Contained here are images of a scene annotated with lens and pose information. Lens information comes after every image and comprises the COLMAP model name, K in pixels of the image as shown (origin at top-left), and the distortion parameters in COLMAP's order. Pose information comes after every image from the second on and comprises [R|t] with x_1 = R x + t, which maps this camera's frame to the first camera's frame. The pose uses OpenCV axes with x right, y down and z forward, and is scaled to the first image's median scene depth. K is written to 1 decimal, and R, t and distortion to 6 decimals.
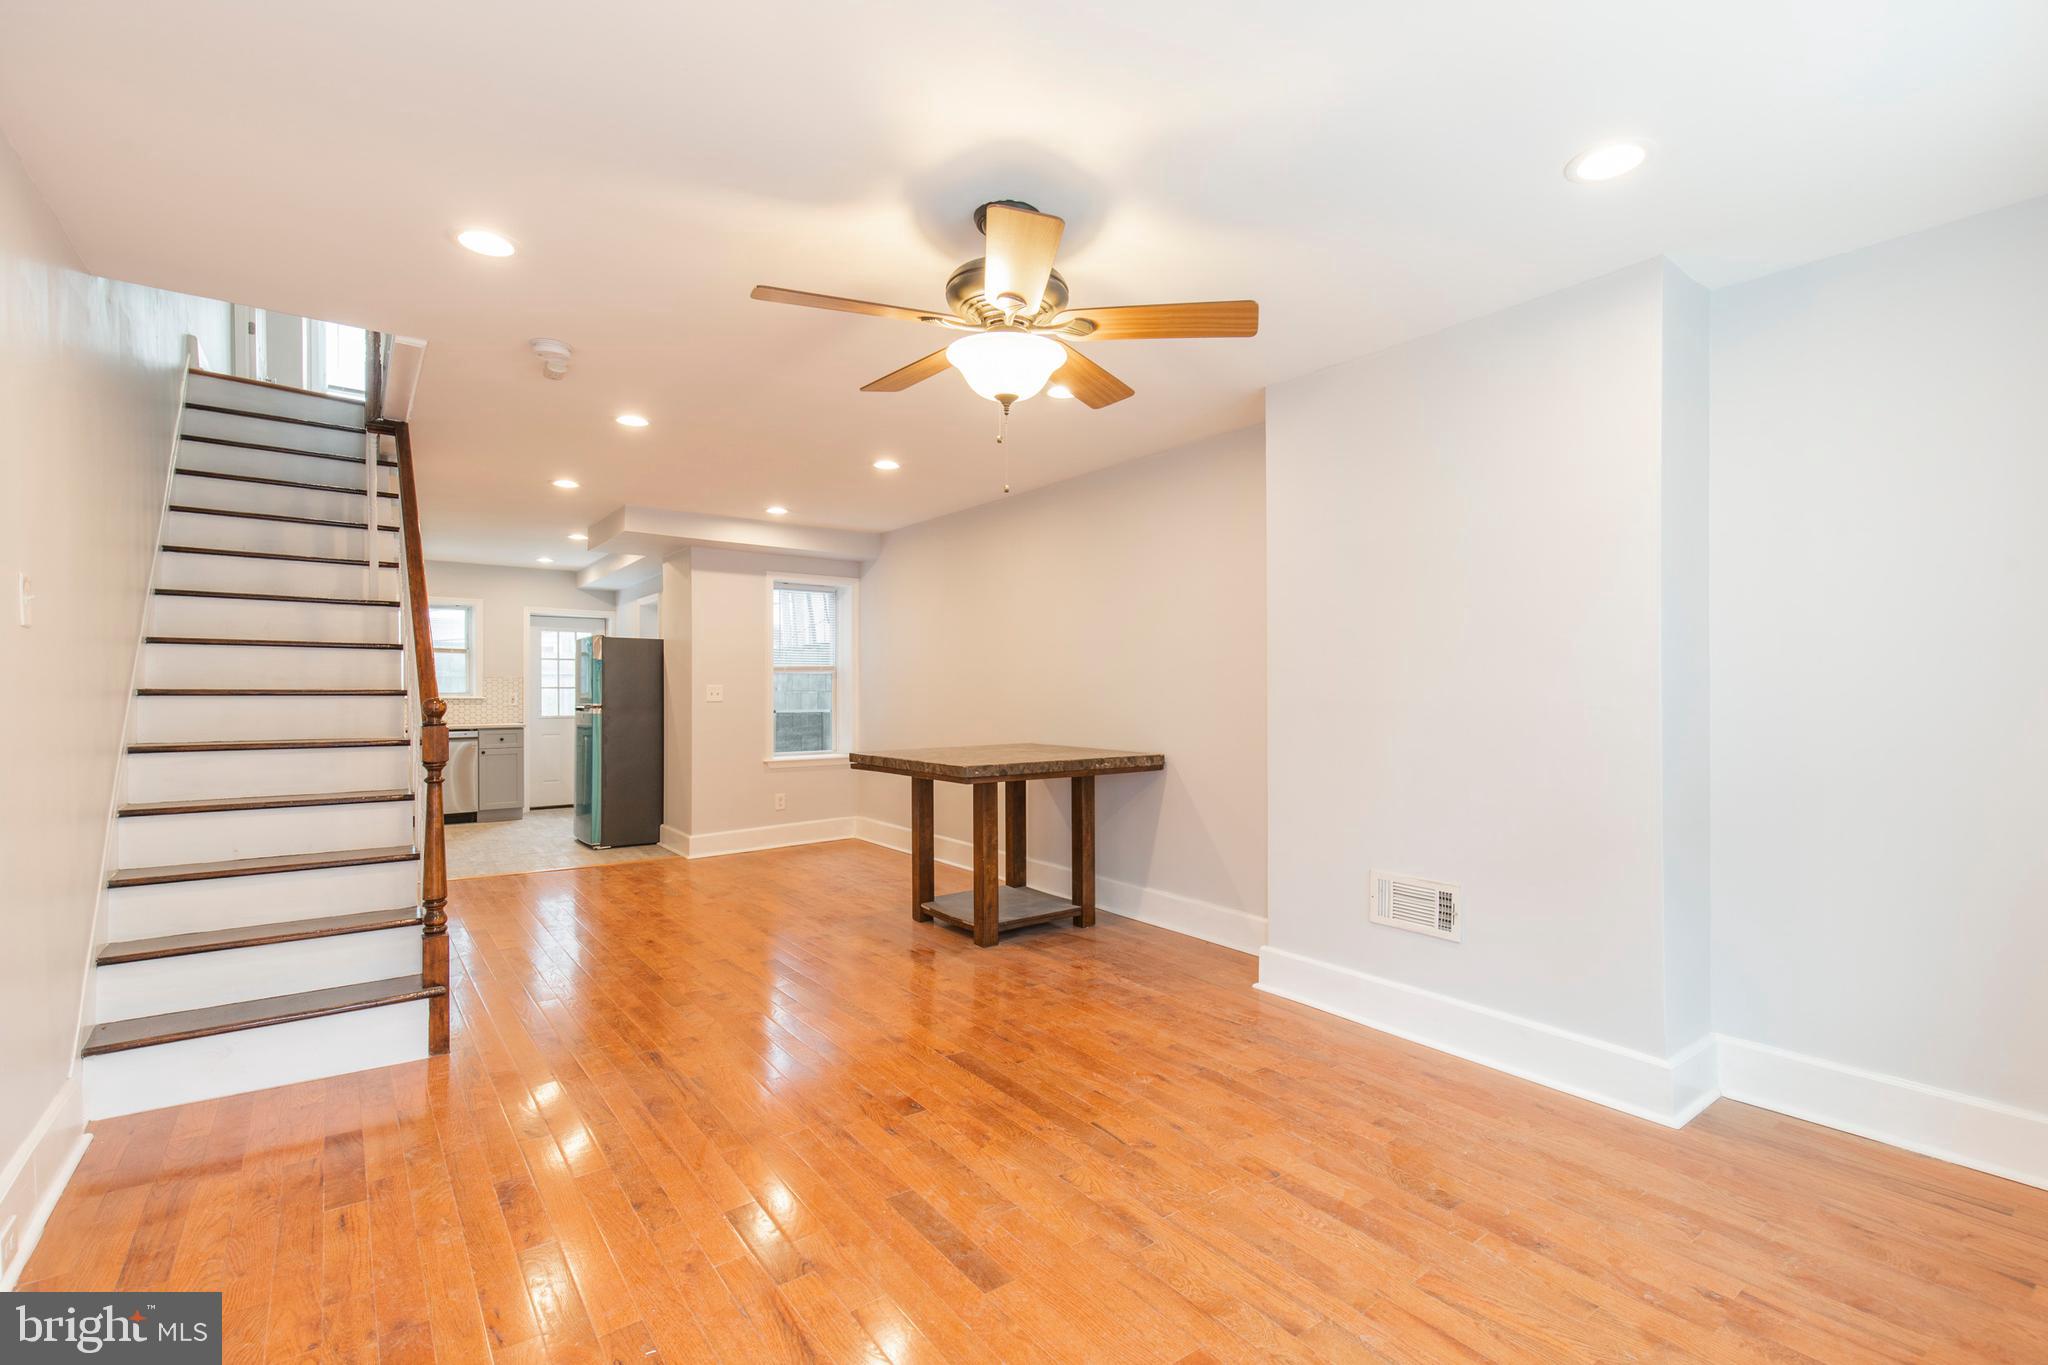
lens RADIAL K [[924.1, 0, 1039.0], [0, 924.1, 691.4], [0, 0, 1]] dist [0.007107, -0.000681]
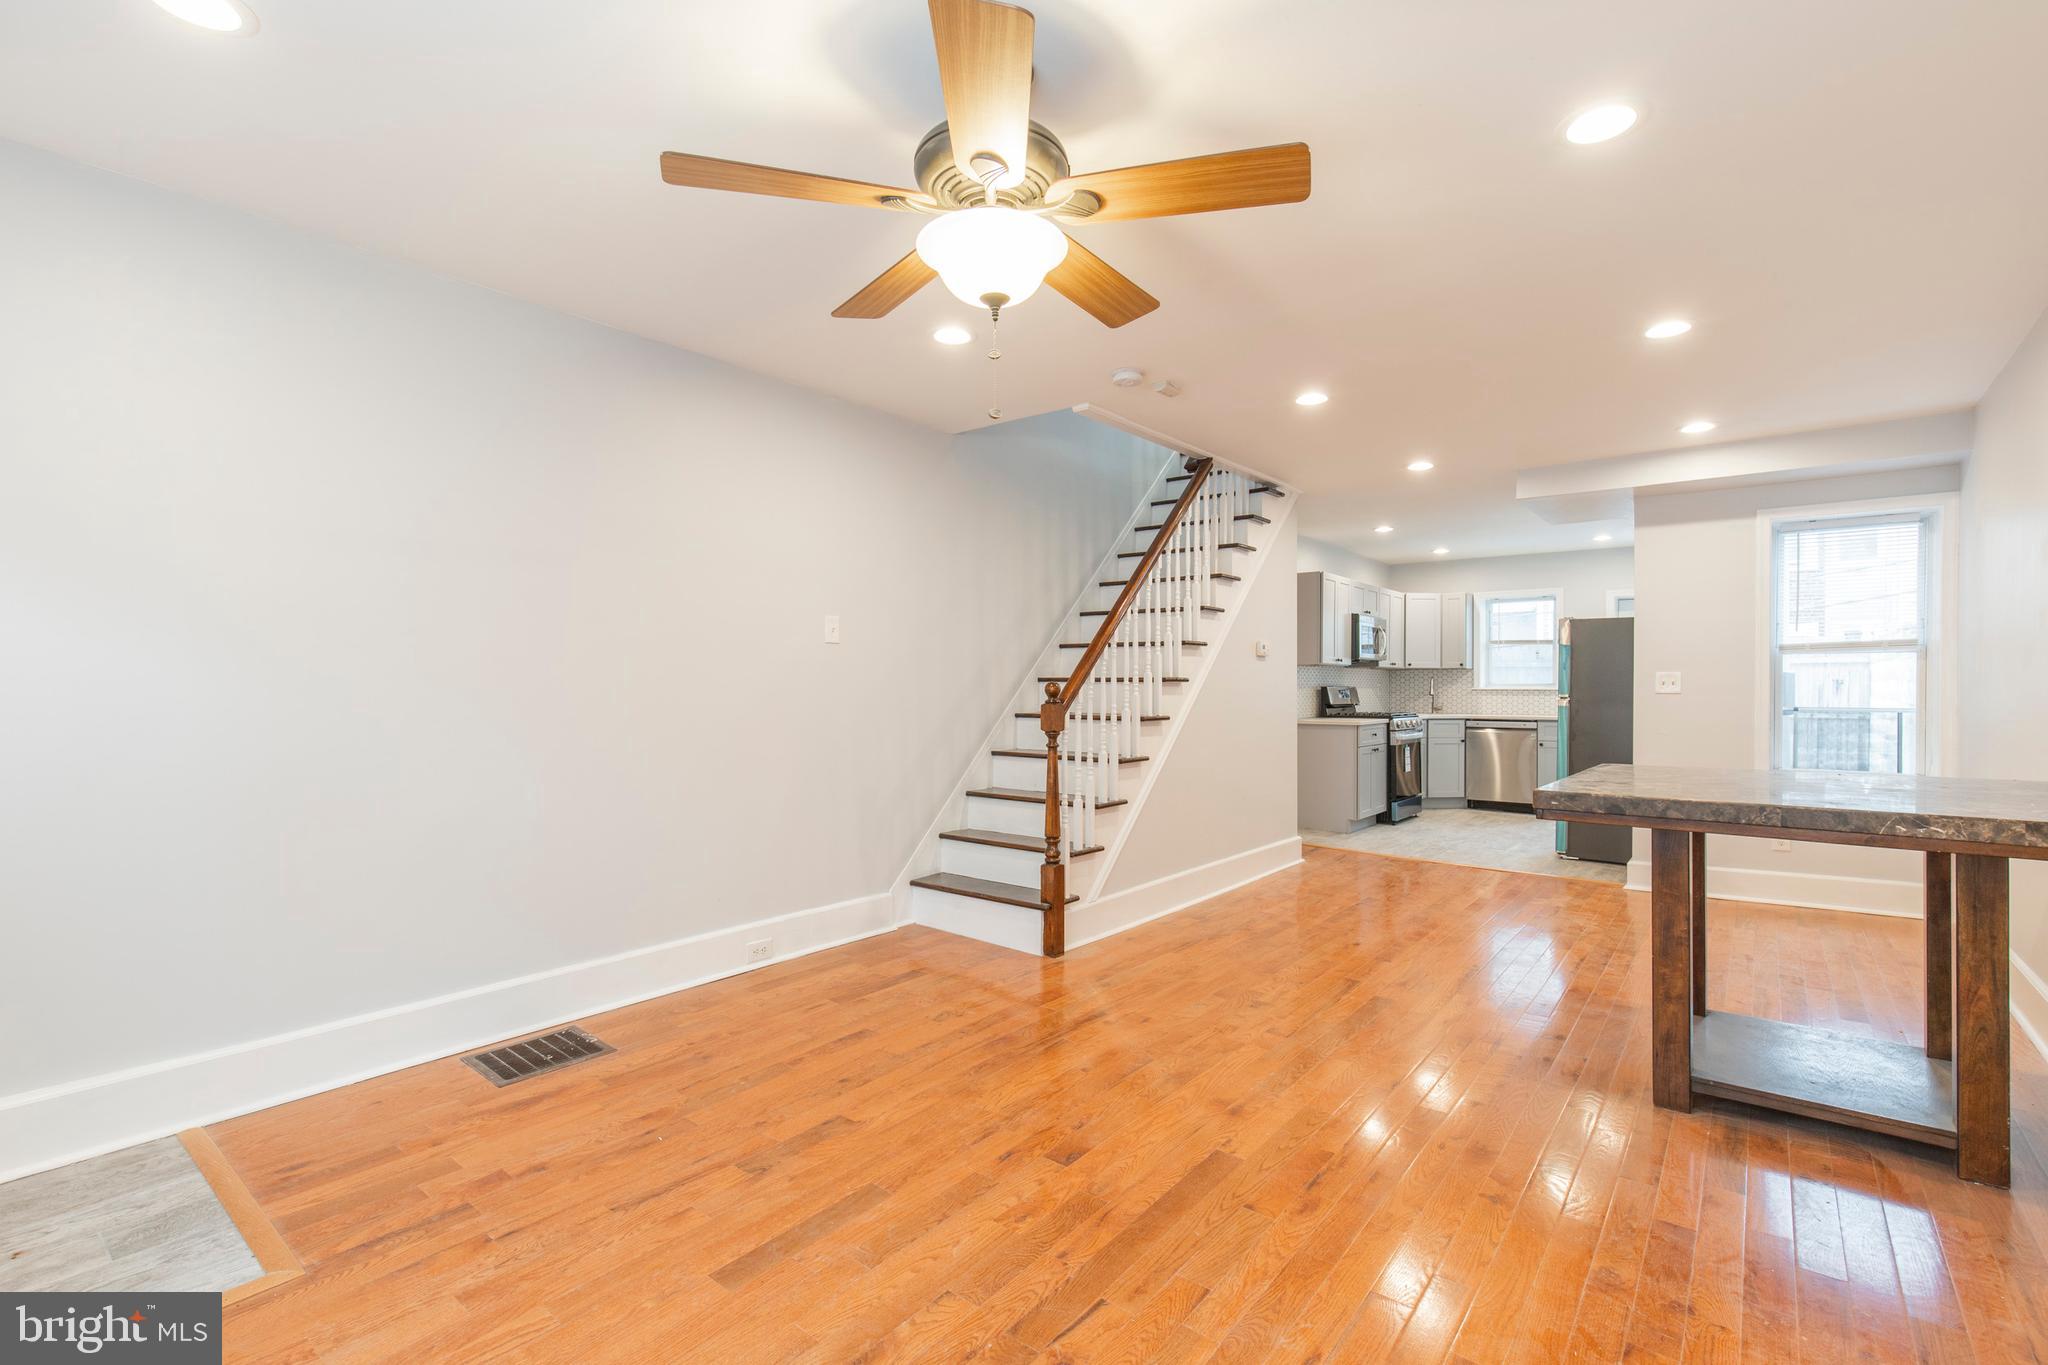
lens RADIAL K [[924.1, 0, 1039.0], [0, 924.1, 691.4], [0, 0, 1]] dist [0.007107, -0.000681]
pose [[0.246101, 0.007033, -0.969219, 0.270209], [-0.002071, 0.999975, 0.006730, 0.005498], [0.969242, 0.000351, 0.246109, 0.302151]]
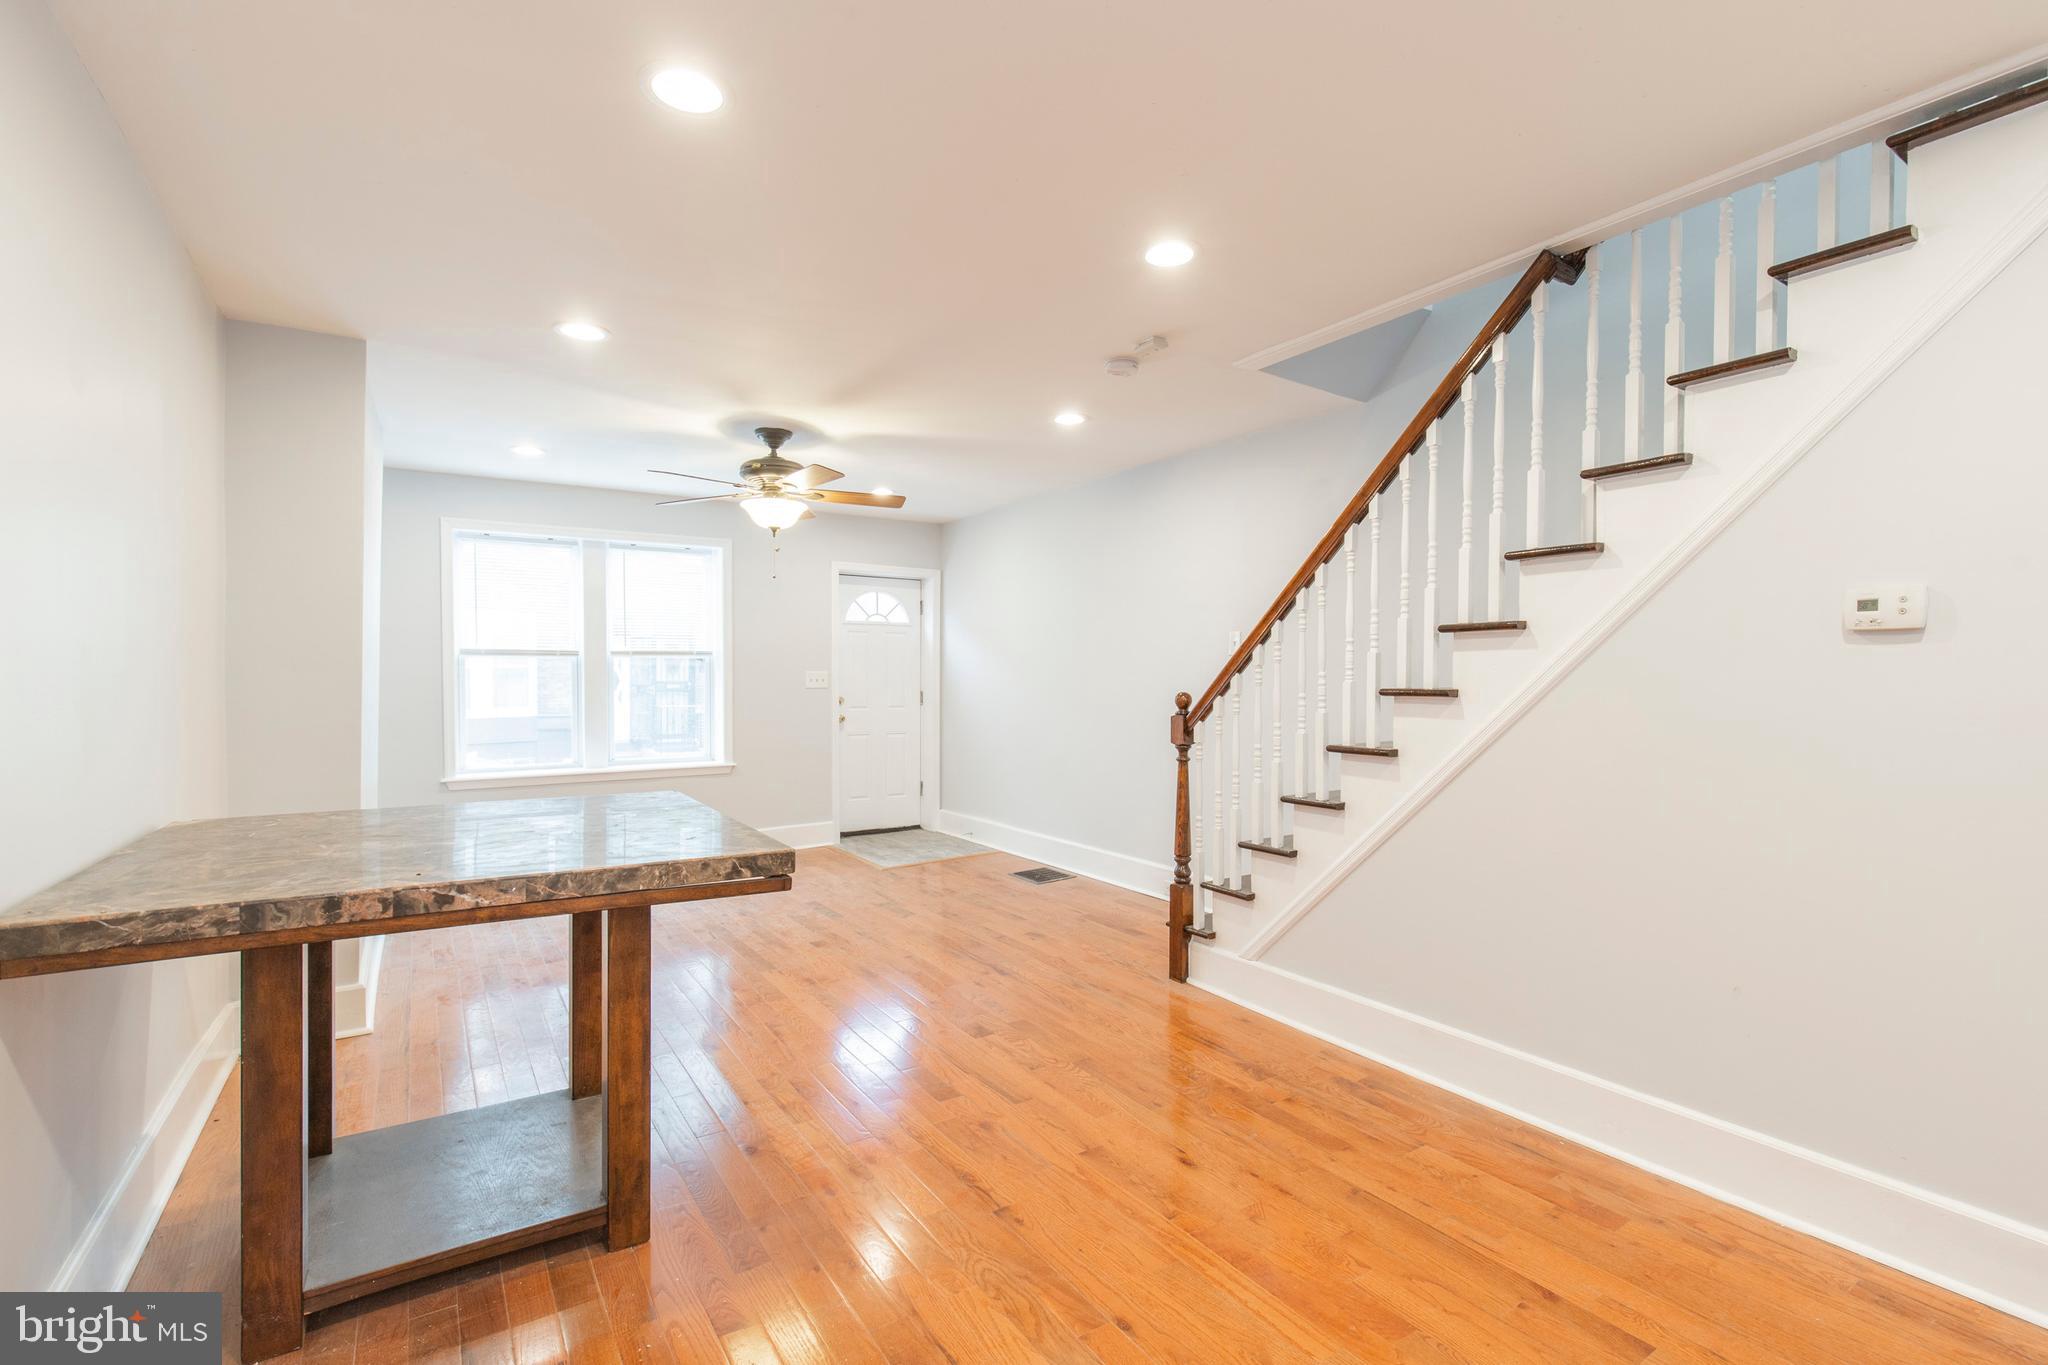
lens RADIAL K [[921.9, 0, 1031.8], [0, 921.9, 690.7], [0, 0, 1]] dist [0.004851, -0.000611]
pose [[-0.997738, -0.003070, 0.067158, -0.242748], [-0.001920, 0.999851, 0.017179, -0.006293], [-0.067201, 0.017011, -0.997594, 1.013133]]
